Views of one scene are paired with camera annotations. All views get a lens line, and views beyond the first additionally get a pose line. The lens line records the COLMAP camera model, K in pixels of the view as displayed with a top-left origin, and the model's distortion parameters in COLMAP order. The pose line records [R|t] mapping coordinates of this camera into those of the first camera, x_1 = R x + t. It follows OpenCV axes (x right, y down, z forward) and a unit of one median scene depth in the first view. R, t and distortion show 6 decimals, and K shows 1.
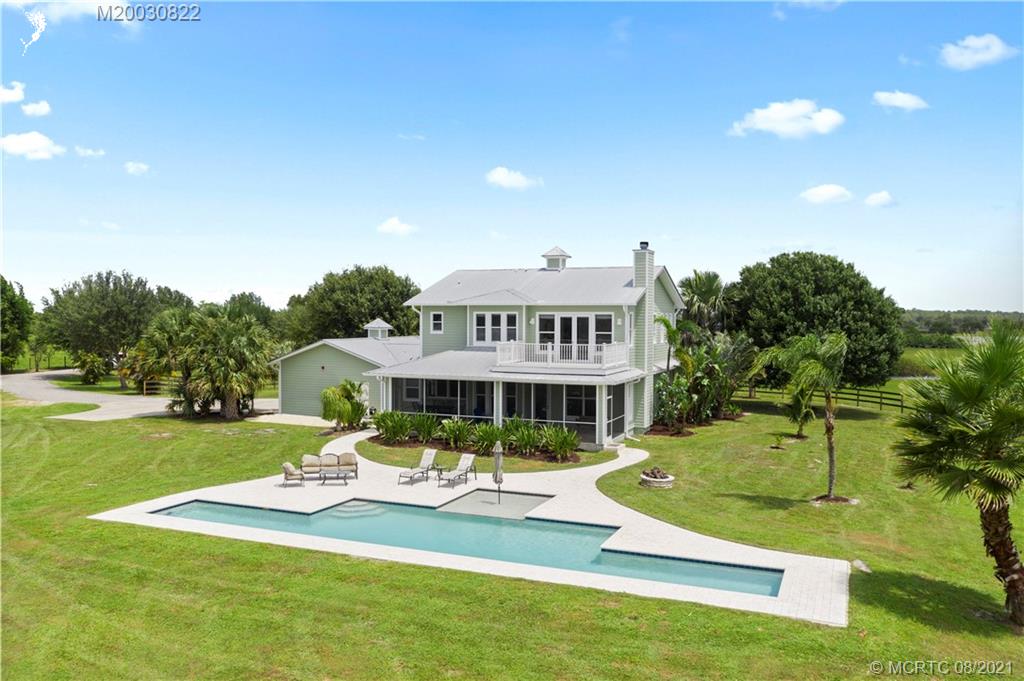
lens RADIAL K [[807.7, 0, 512.0], [0, 807.7, 340.5], [0, 0, 1]] dist [-0.018155, -0.000721]
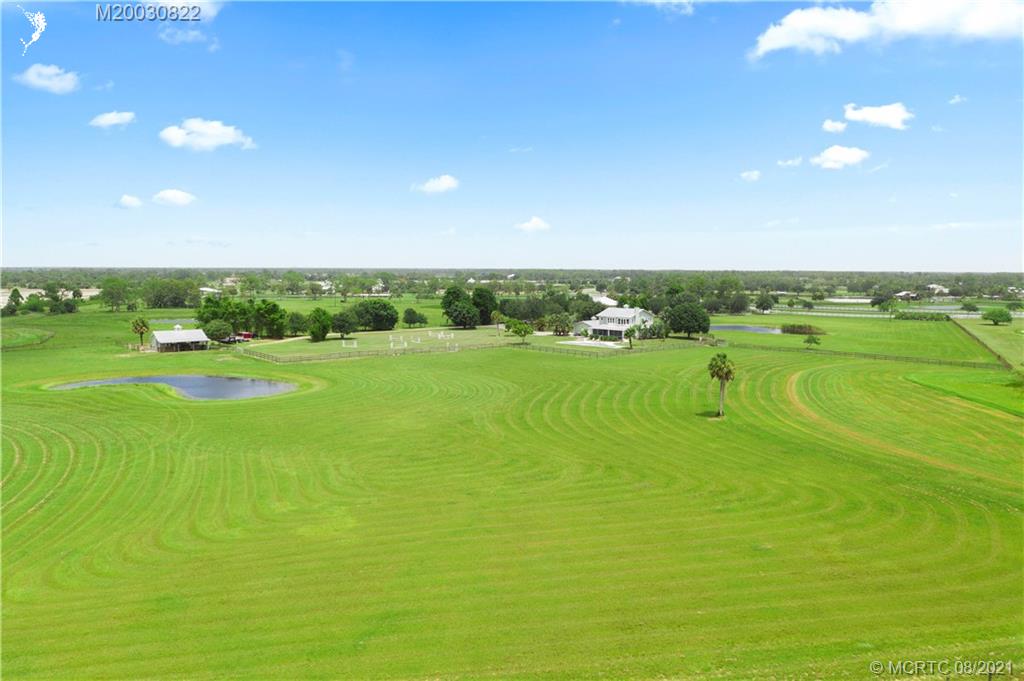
lens RADIAL K [[807.7, 0, 512.0], [0, 807.7, 340.5], [0, 0, 1]] dist [-0.018155, -0.000721]
pose [[0.946693, 0.031755, -0.320569, 1.190532], [-0.013285, 0.998132, 0.059639, -0.212052], [0.321864, -0.052201, 0.945346, -4.791499]]
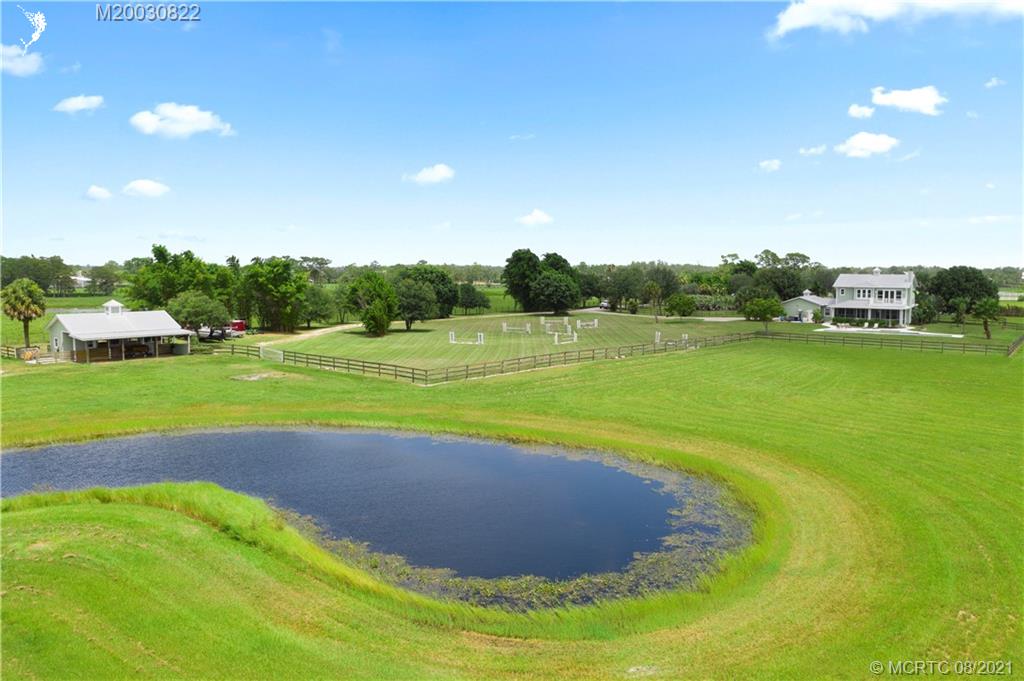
lens RADIAL K [[819.2, 0, 512.0], [0, 819.2, 340.5], [0, 0, 1]] dist [0.001980, 0.001191]
pose [[0.986056, 0.016230, -0.165618, -0.935452], [-0.006834, 0.998342, 0.057146, -0.005915], [0.166271, -0.055218, 0.984533, -2.759413]]
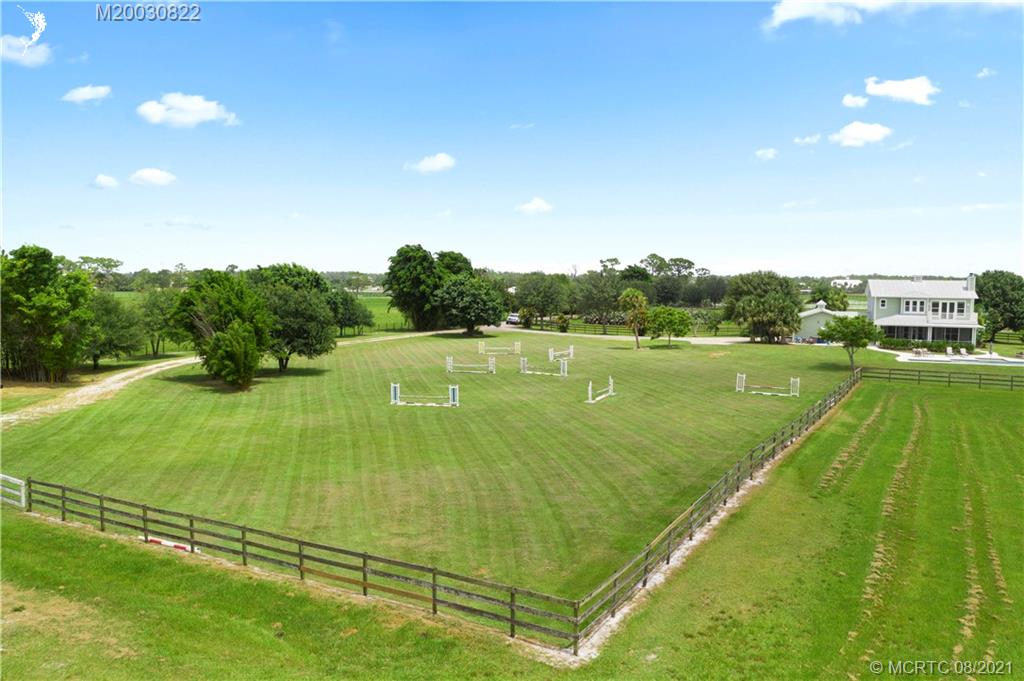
lens RADIAL K [[819.2, 0, 512.0], [0, 819.2, 340.5], [0, 0, 1]] dist [0.001980, 0.001191]
pose [[0.997891, 0.002560, 0.064867, -1.480083], [-0.005555, 0.998925, 0.046026, -0.019720], [-0.064679, -0.046289, 0.996832, -1.533473]]
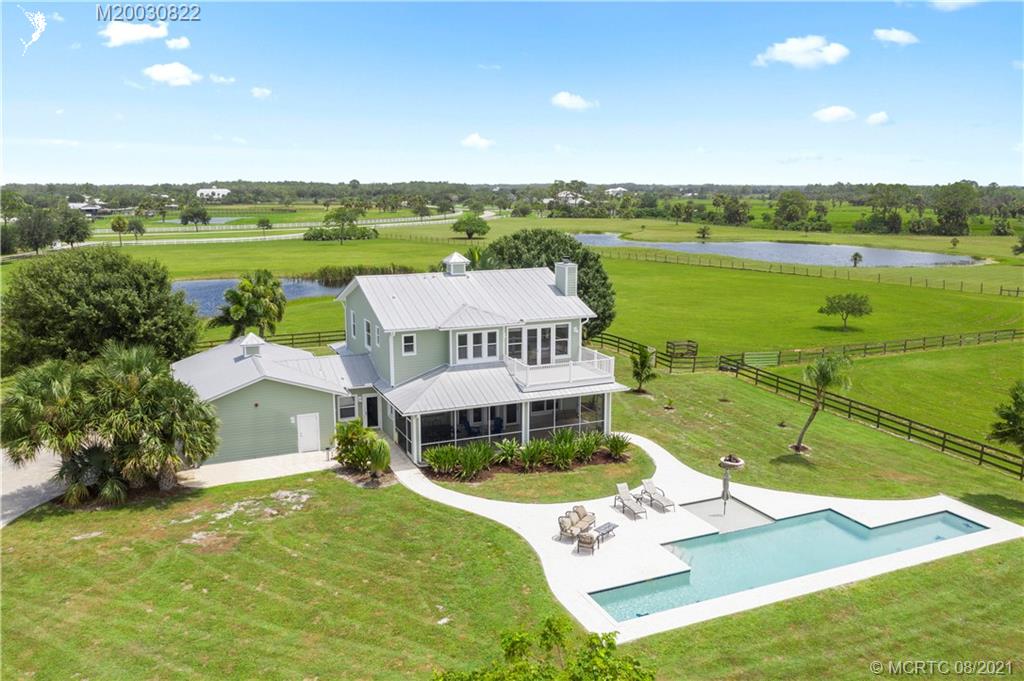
lens RADIAL K [[807.7, 0, 512.0], [0, 807.7, 340.5], [0, 0, 1]] dist [-0.018155, -0.000721]
pose [[0.690307, -0.142940, 0.709256, -0.758272], [0.024972, 0.984413, 0.174088, -0.210618], [-0.723085, -0.102463, 0.683117, 0.235397]]
